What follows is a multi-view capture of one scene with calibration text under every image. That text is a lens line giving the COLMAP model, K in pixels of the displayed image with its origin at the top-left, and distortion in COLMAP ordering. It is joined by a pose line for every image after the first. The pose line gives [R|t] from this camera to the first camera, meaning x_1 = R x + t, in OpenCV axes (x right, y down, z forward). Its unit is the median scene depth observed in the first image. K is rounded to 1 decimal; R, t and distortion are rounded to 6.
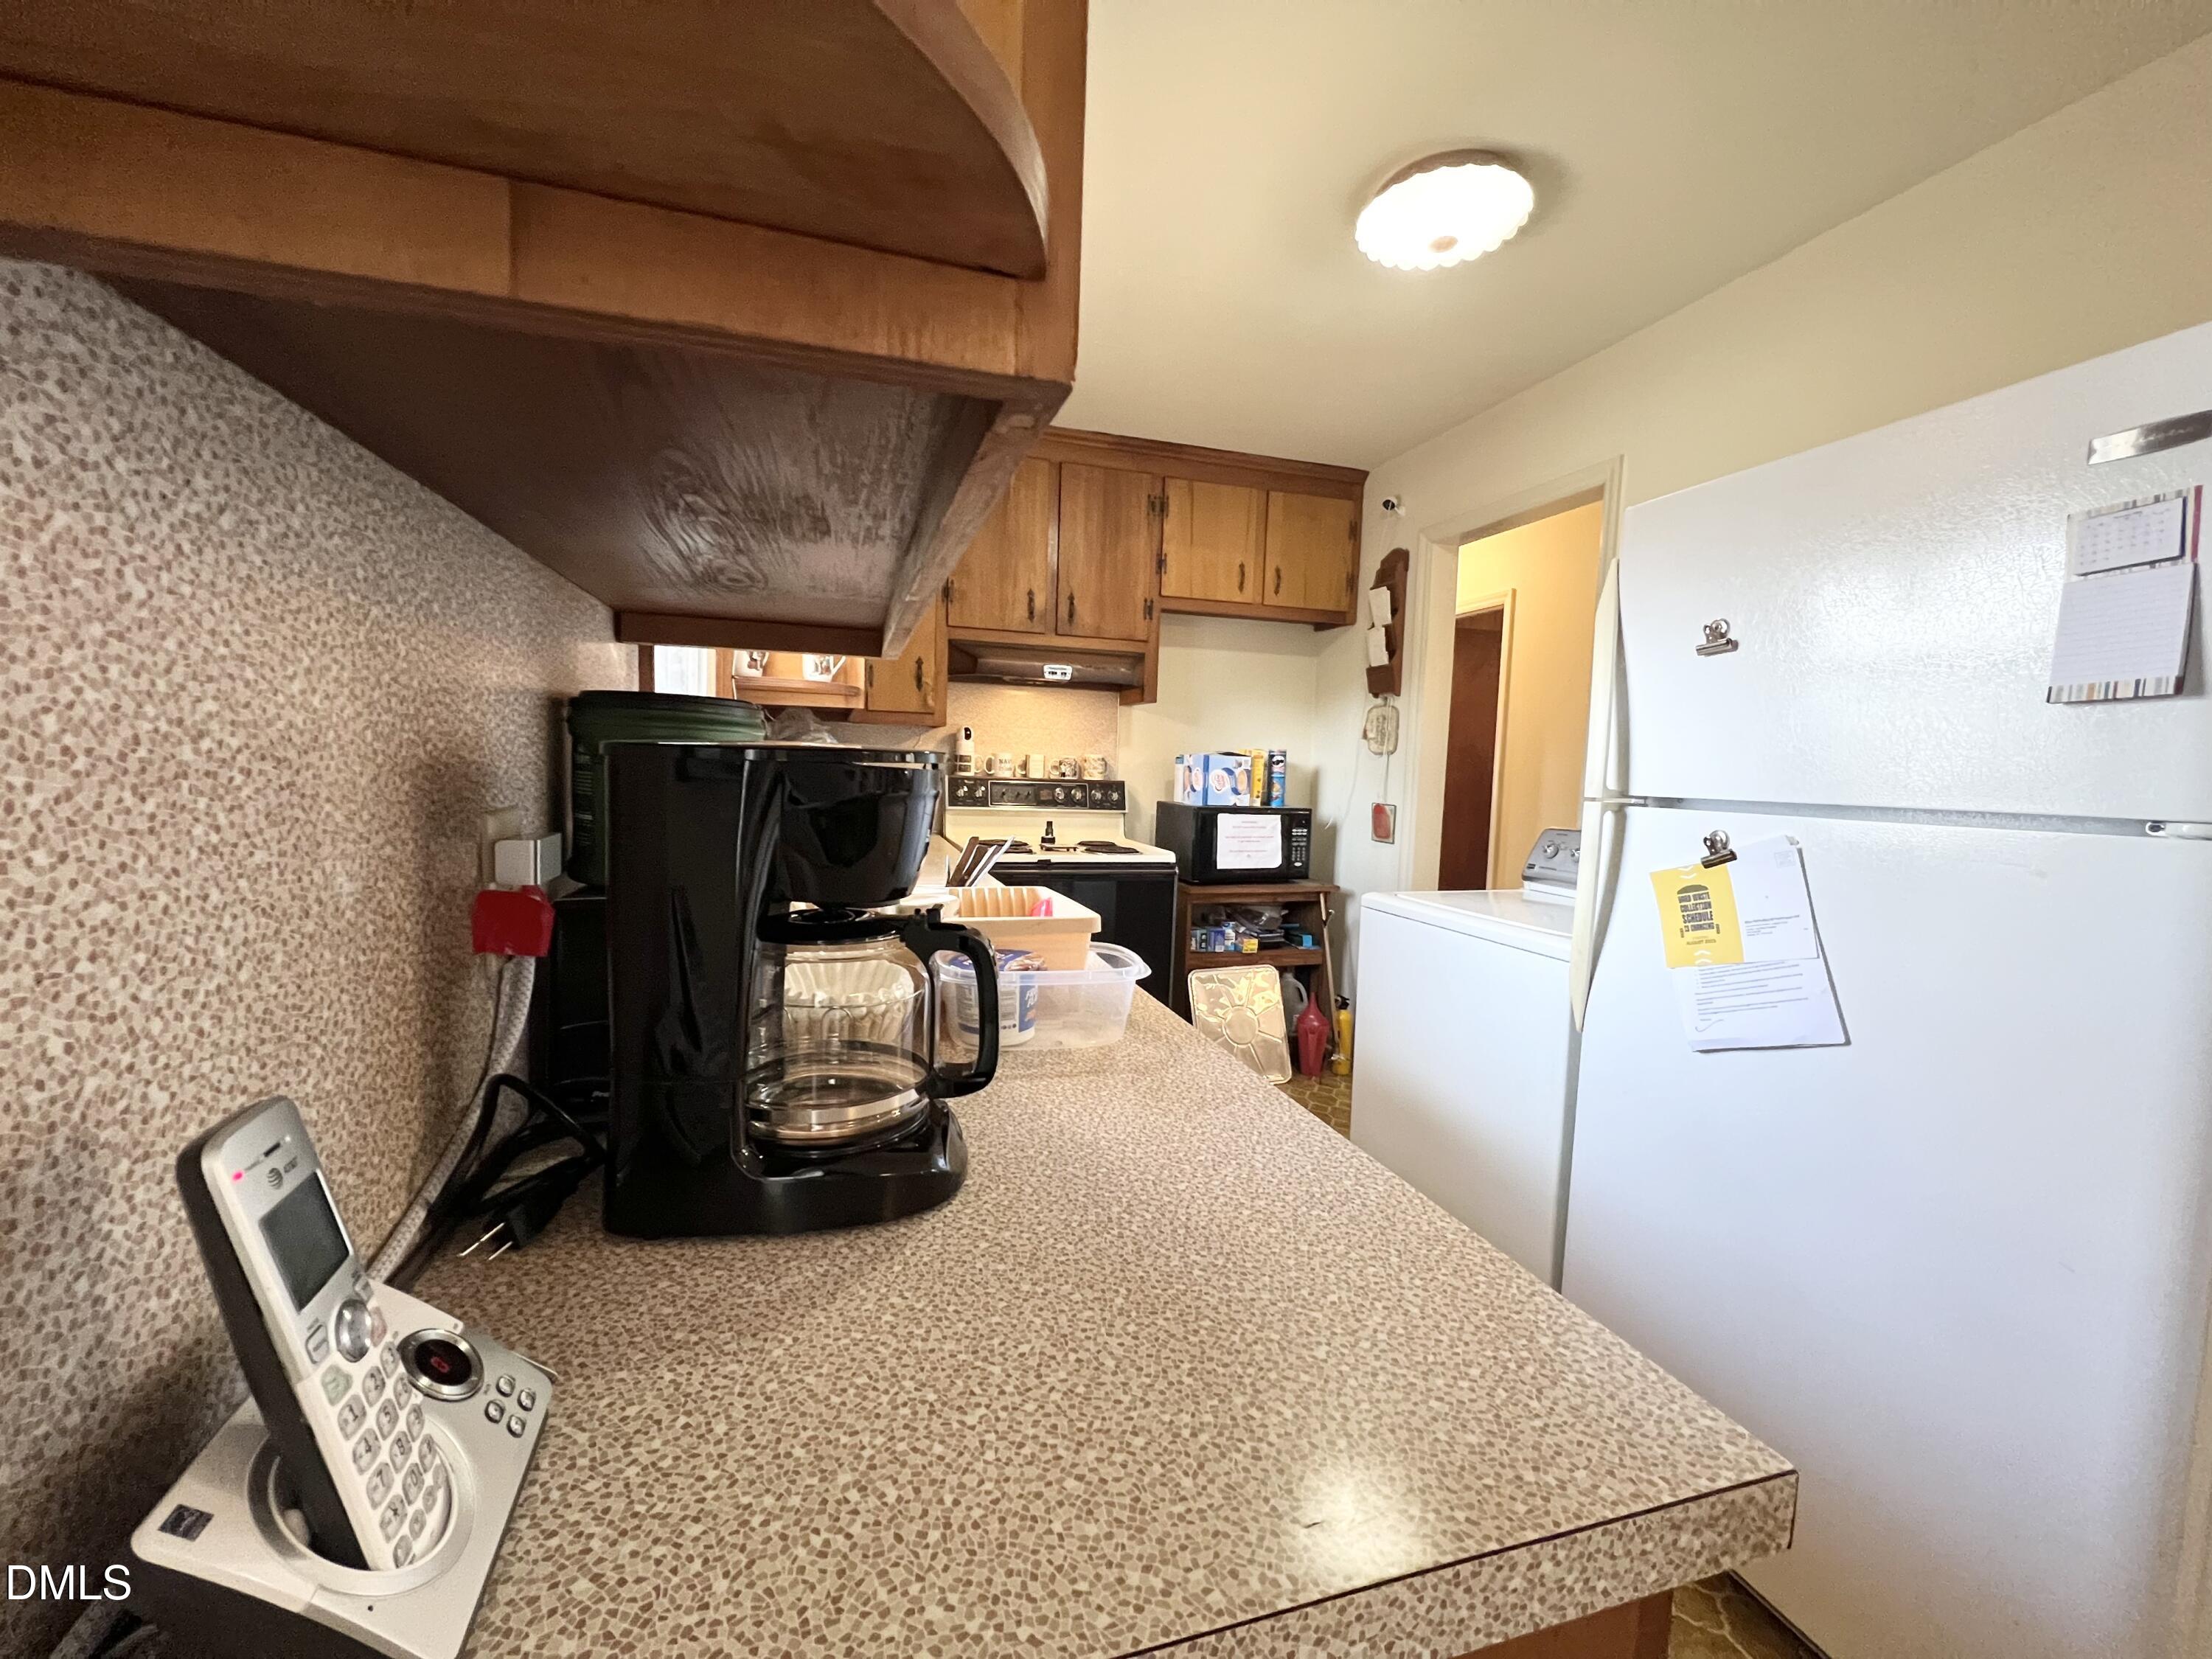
lens RADIAL K [[883.4, 0, 1098.1], [0, 883.4, 830.7], [0, 0, 1]] dist [0.000906, 0.000012]
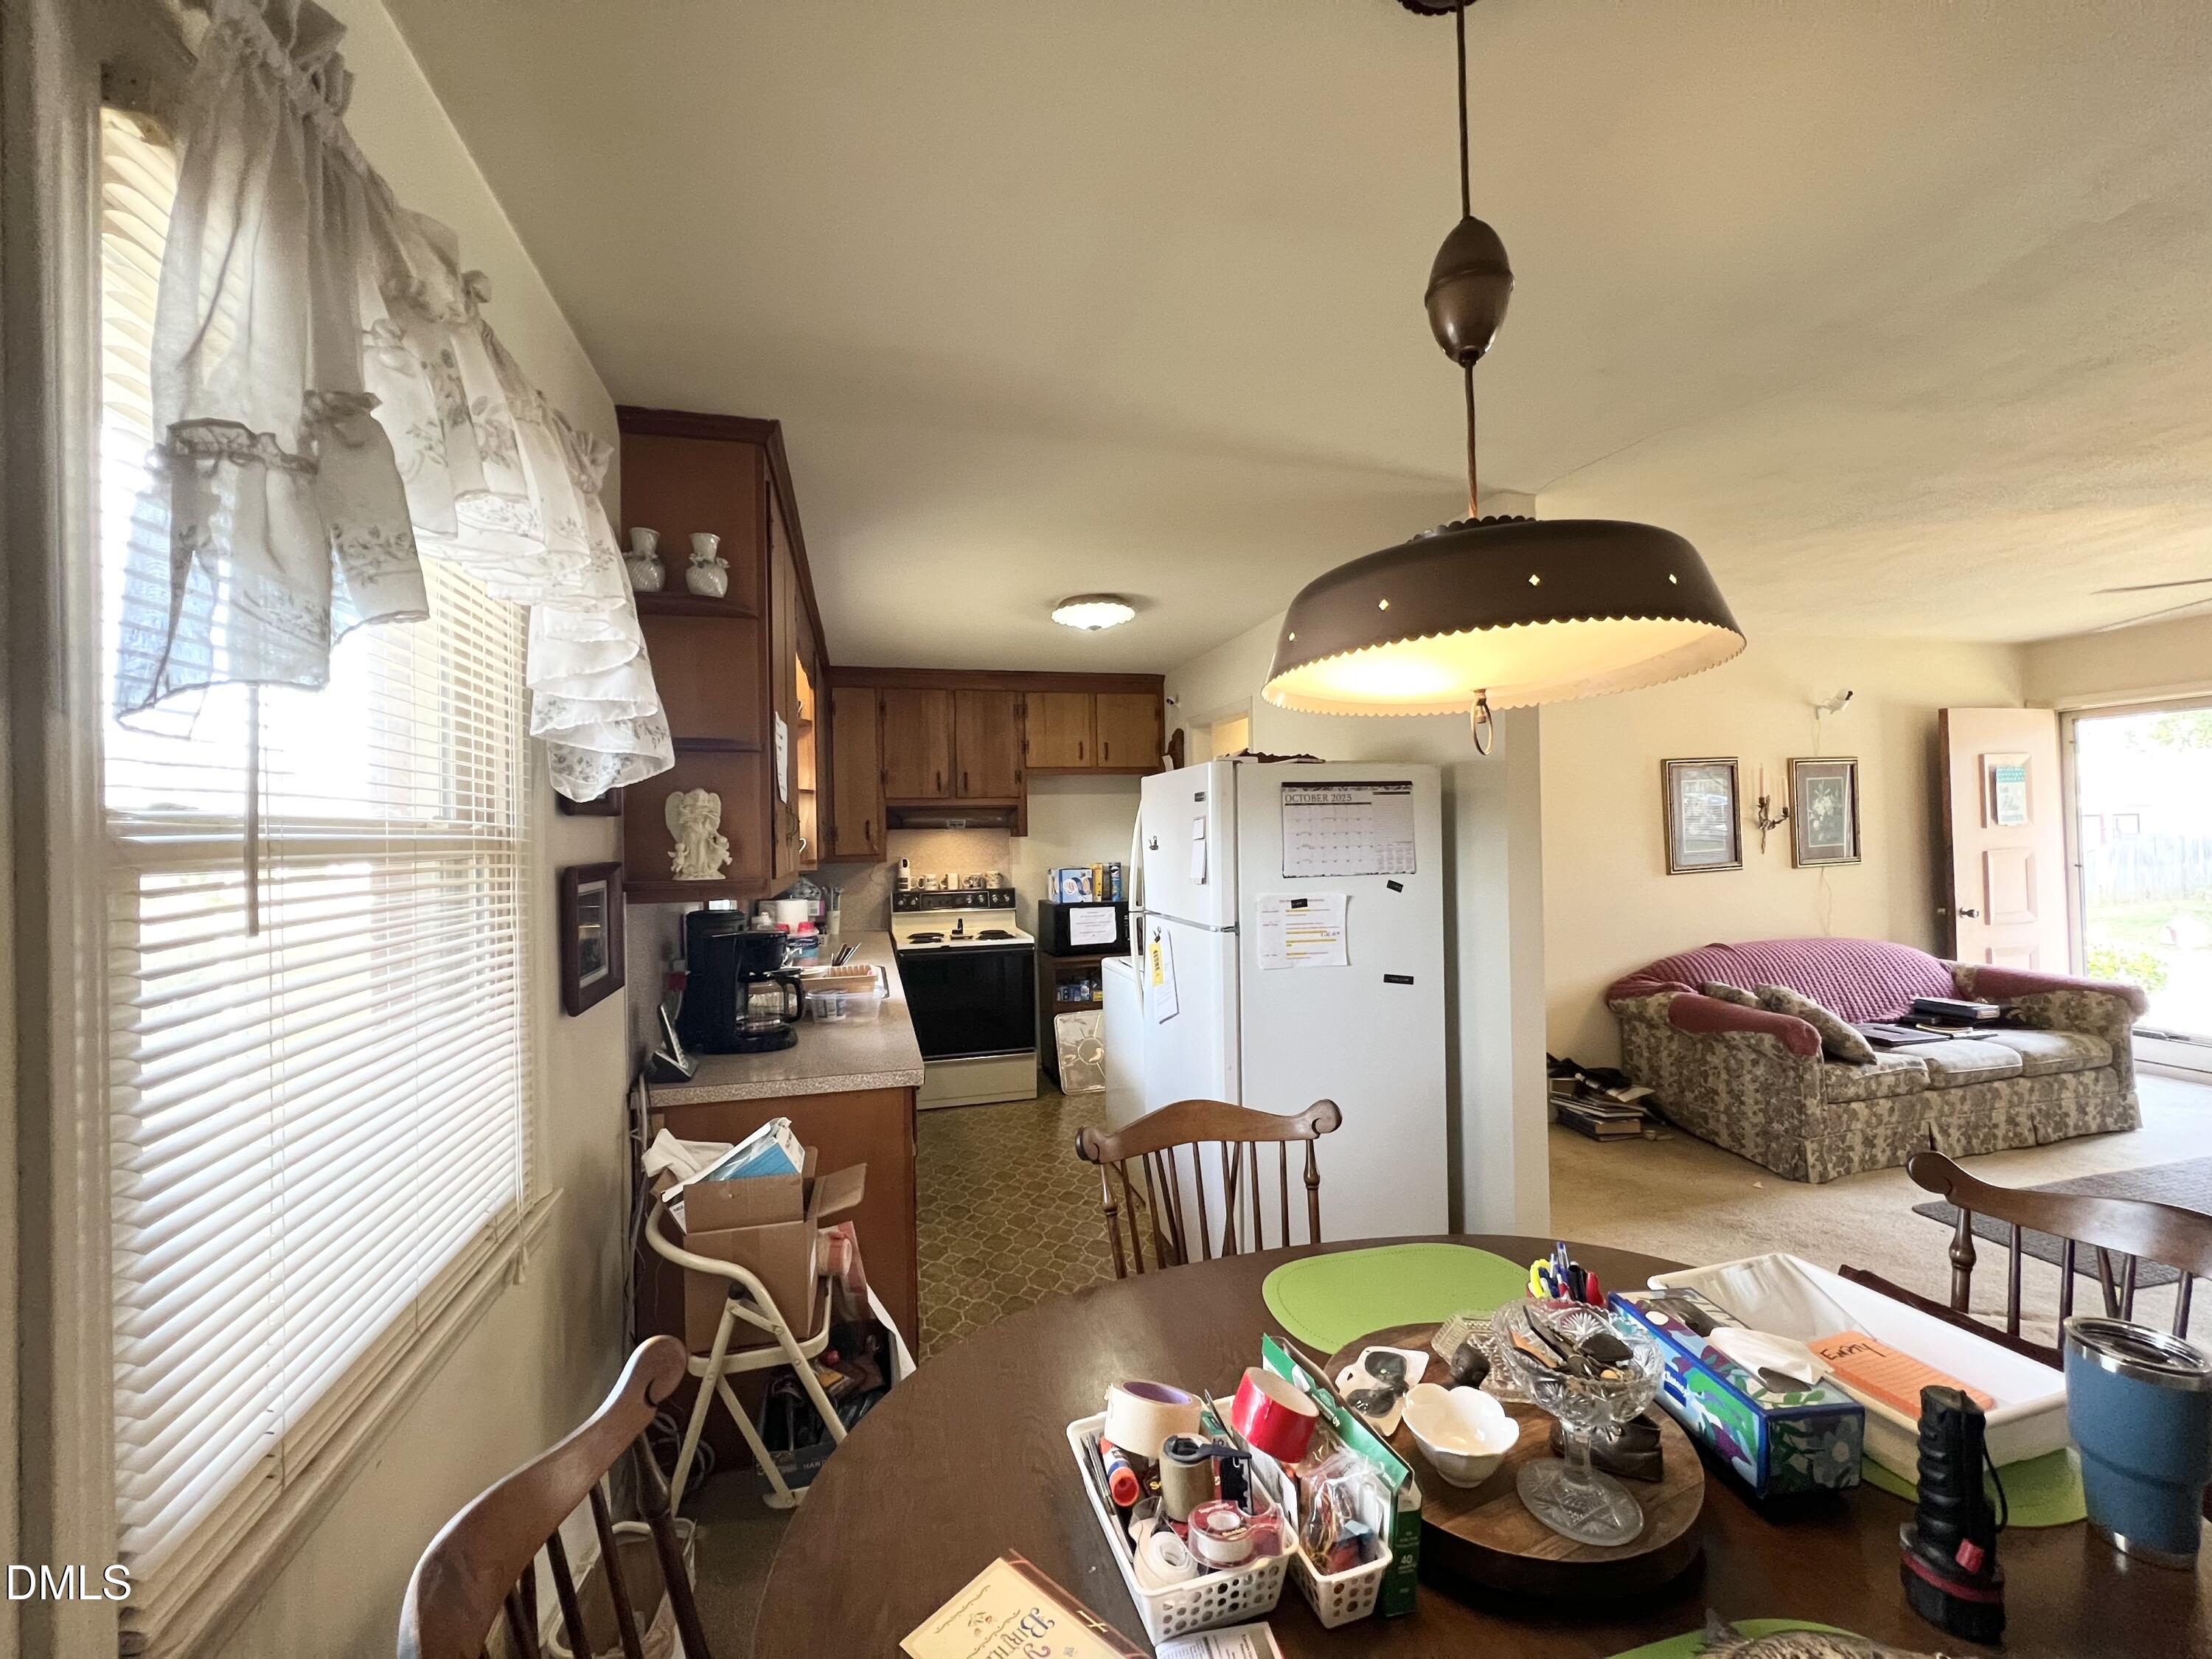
lens RADIAL K [[883.4, 0, 1106.8], [0, 883.4, 824.9], [0, 0, 1]] dist [0.000906, 0.000012]
pose [[0.998410, -0.052614, -0.020231, 0.232661], [0.050677, 0.994950, -0.086642, -0.026869], [0.024687, 0.085479, 0.996034, -0.504480]]
